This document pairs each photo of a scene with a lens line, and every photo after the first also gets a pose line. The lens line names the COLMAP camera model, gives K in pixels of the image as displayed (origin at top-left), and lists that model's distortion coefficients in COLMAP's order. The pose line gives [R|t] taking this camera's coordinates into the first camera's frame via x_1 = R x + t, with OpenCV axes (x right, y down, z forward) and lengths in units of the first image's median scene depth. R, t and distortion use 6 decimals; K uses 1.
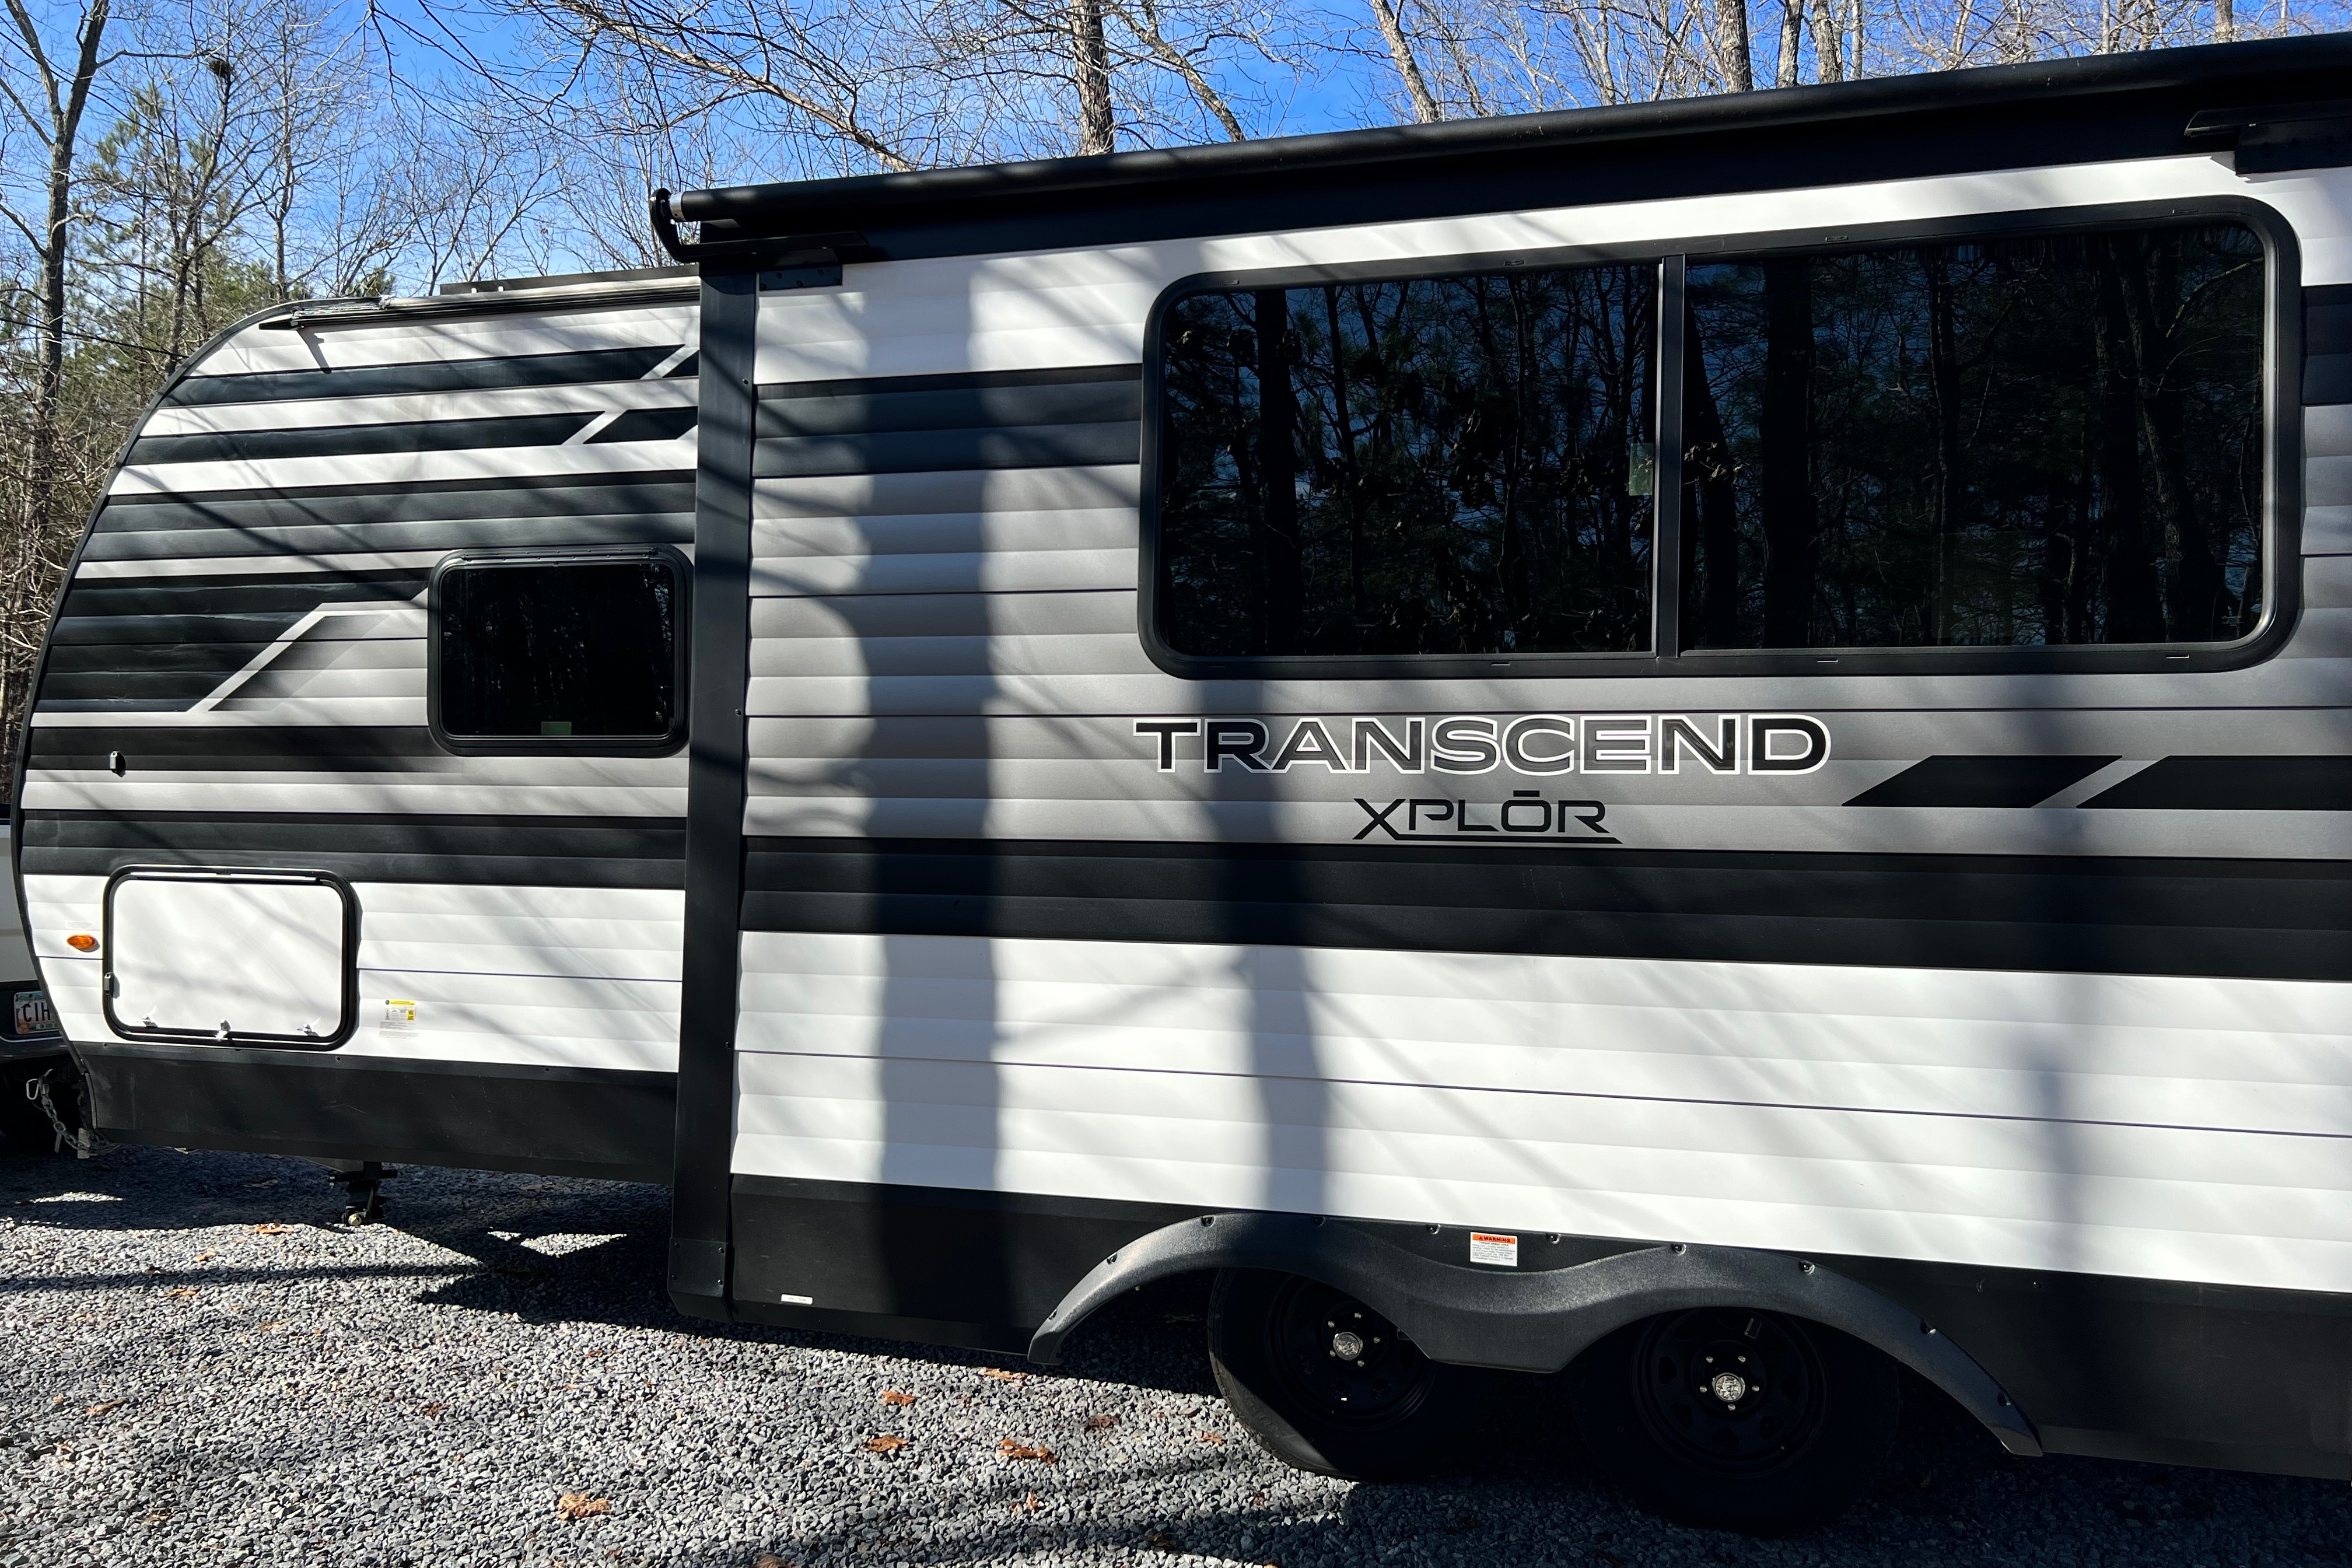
lens RADIAL K [[1807.9, 0, 1178.4], [0, 1807.9, 783.1], [0, 0, 1]] dist [0.077733, -0.087265]
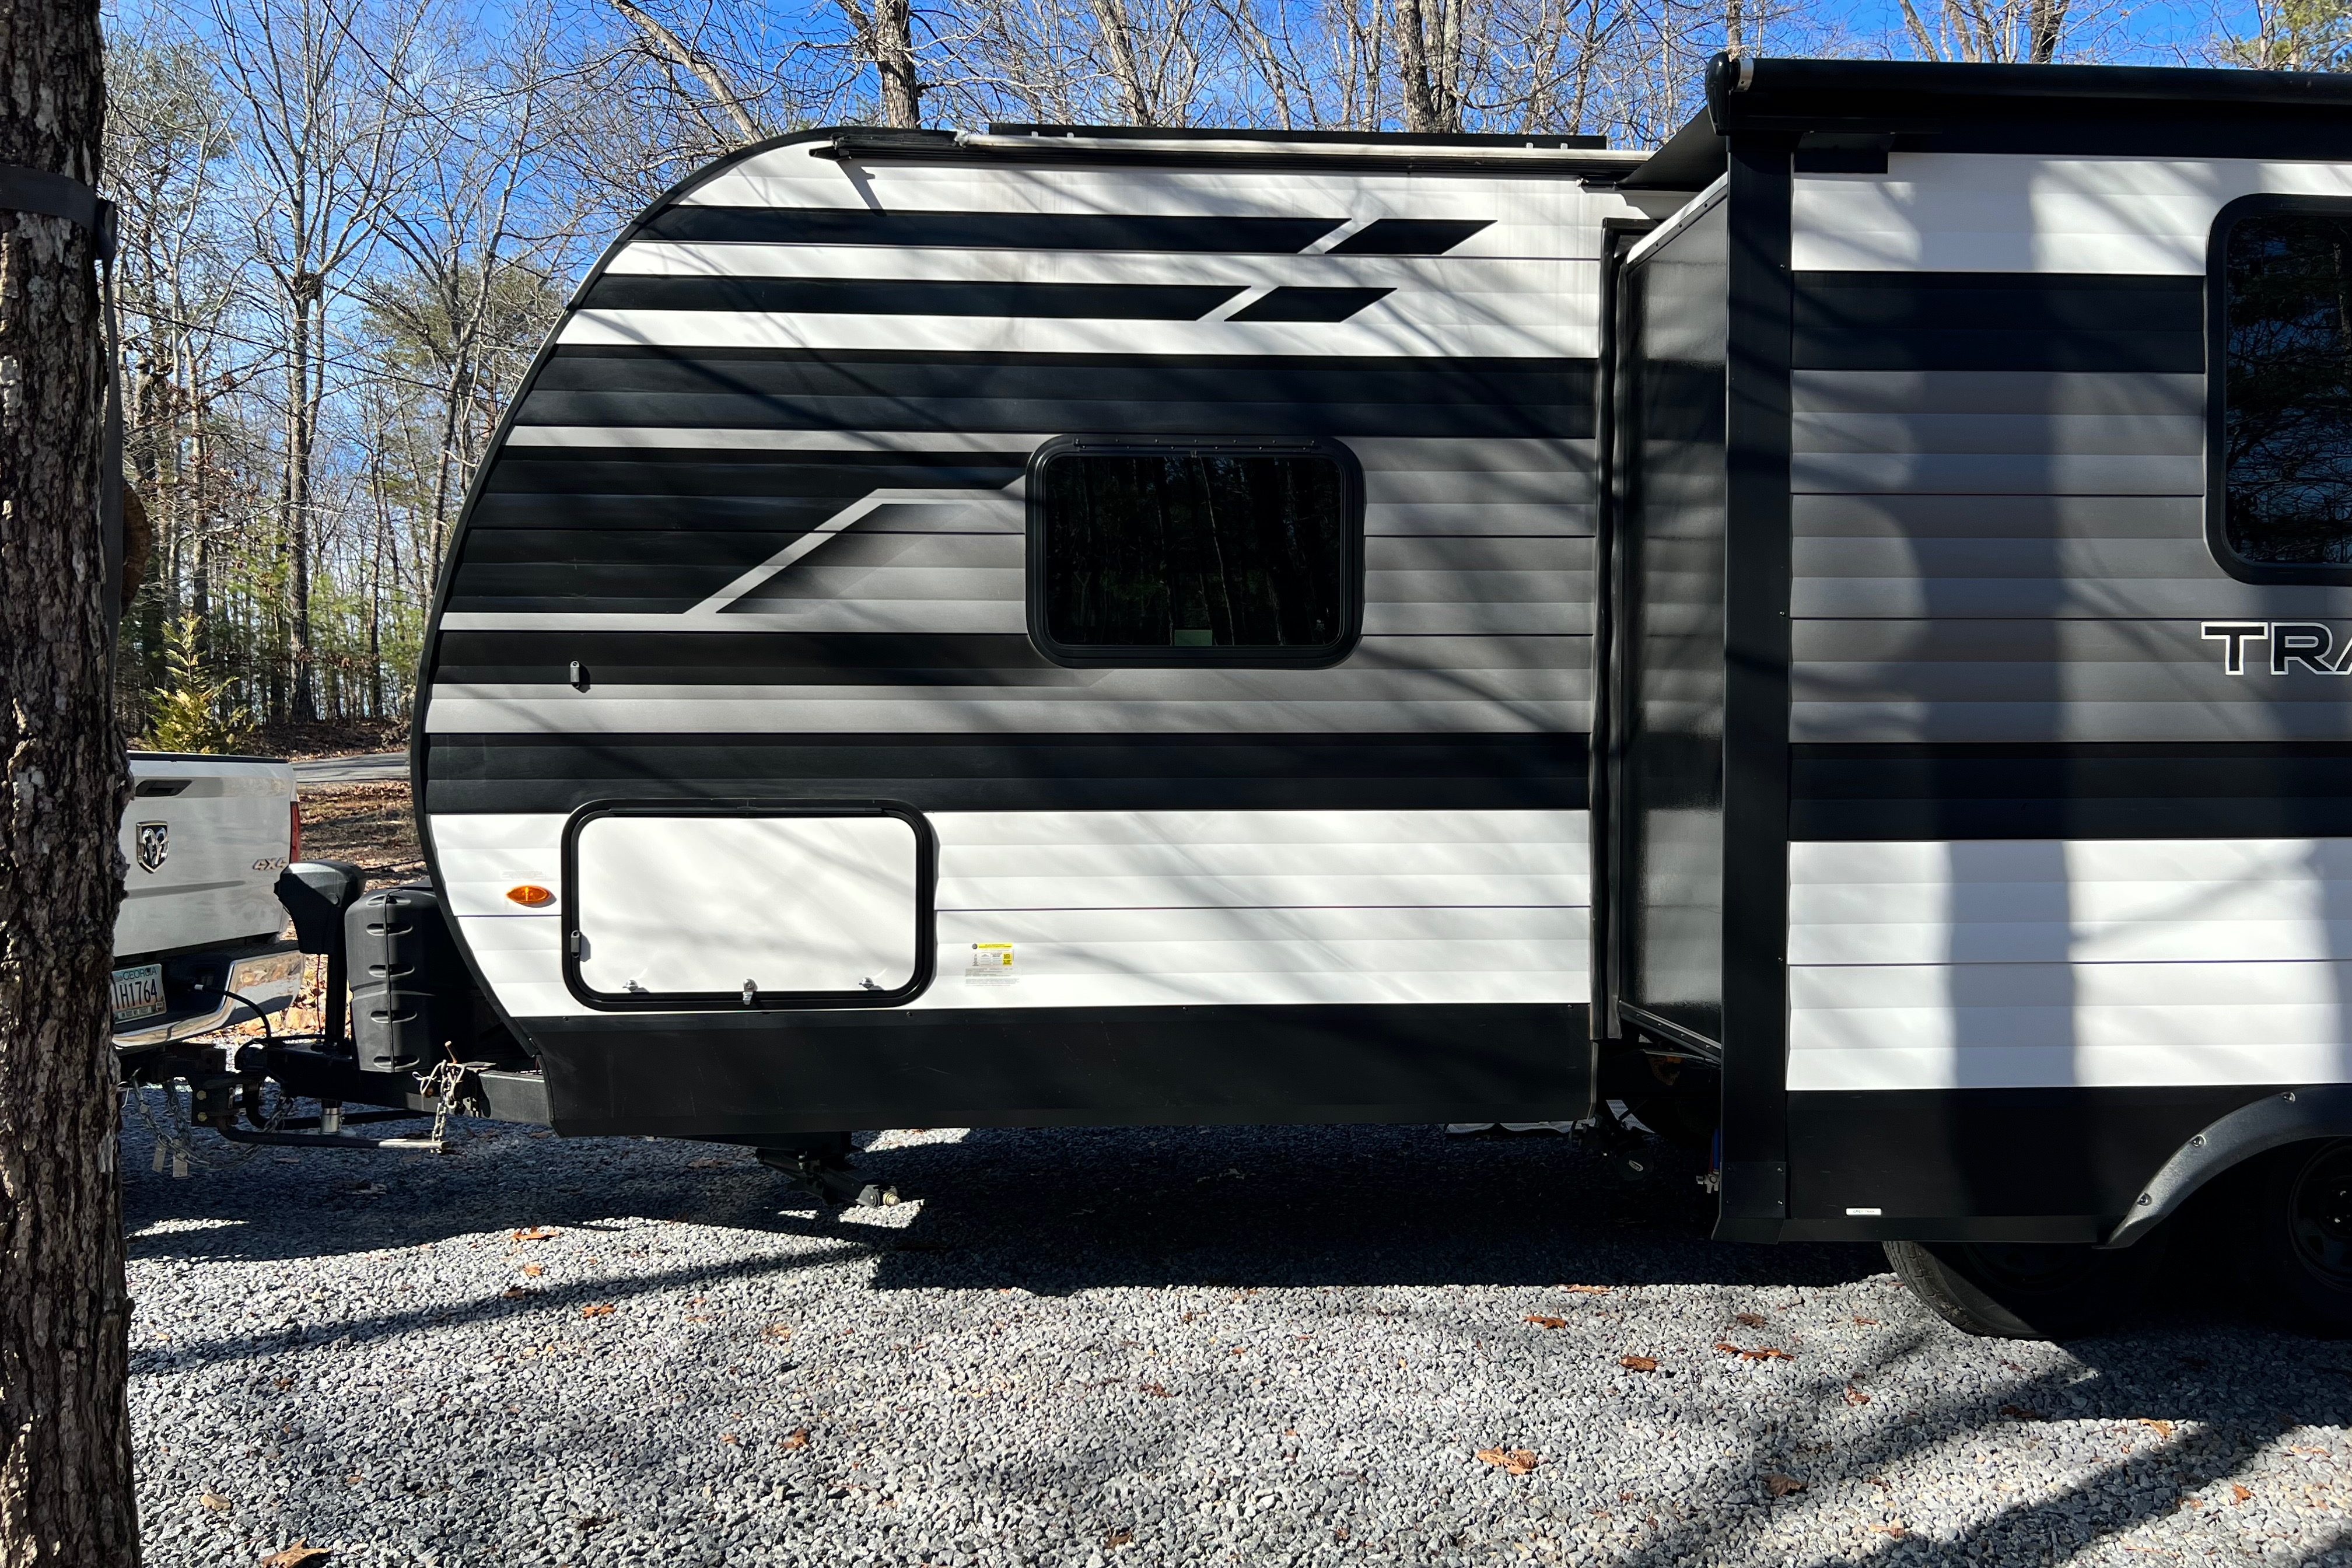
lens RADIAL K [[1807.9, 0, 1177.5], [0, 1807.9, 779.4], [0, 0, 1]] dist [0.077733, -0.087265]
pose [[0.936599, -0.018826, 0.349897, -0.684562], [0.006465, 0.999314, 0.036464, 0.008462], [-0.350343, -0.031890, 0.936078, 0.162237]]
